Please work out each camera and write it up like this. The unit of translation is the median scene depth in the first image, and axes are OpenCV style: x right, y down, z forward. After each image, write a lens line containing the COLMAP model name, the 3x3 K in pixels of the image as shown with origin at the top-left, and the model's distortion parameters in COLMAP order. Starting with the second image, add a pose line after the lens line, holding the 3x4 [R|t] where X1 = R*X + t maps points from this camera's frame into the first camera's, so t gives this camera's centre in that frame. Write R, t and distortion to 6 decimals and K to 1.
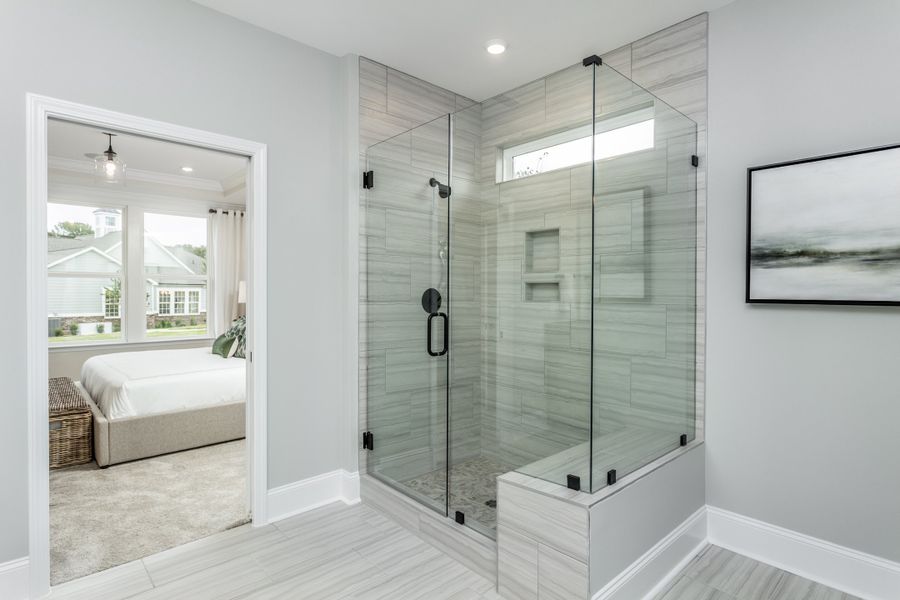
lens RADIAL K [[477.4, 0, 453.8], [0, 477.4, 300.1], [0, 0, 1]] dist [-0.001331, 0.000937]
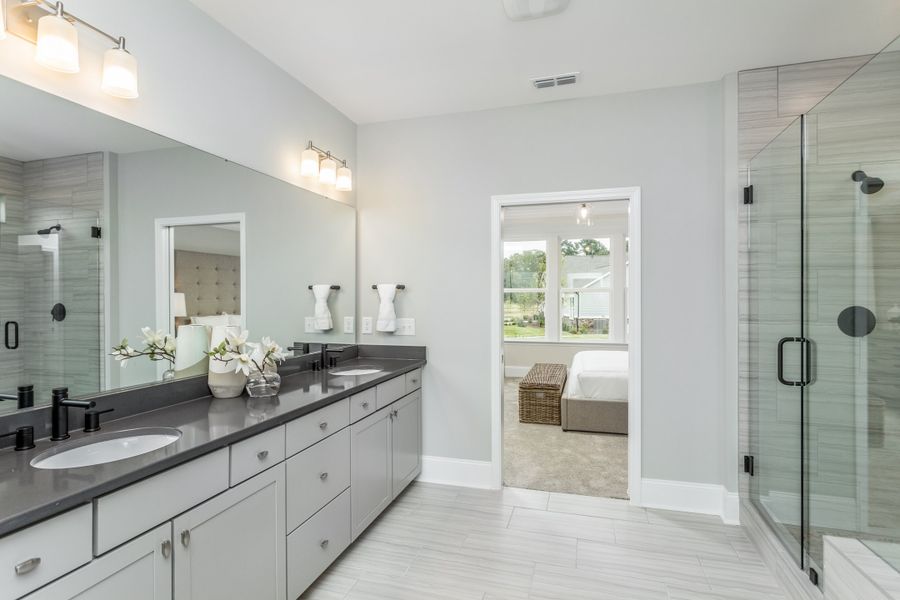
lens RADIAL K [[477.4, 0, 453.8], [0, 477.4, 300.1], [0, 0, 1]] dist [-0.001331, 0.000937]
pose [[0.514173, 0.002438, -0.857683, 0.339686], [-0.009208, 0.999954, -0.002678, -0.030052], [0.857637, 0.009275, 0.514172, -0.008325]]
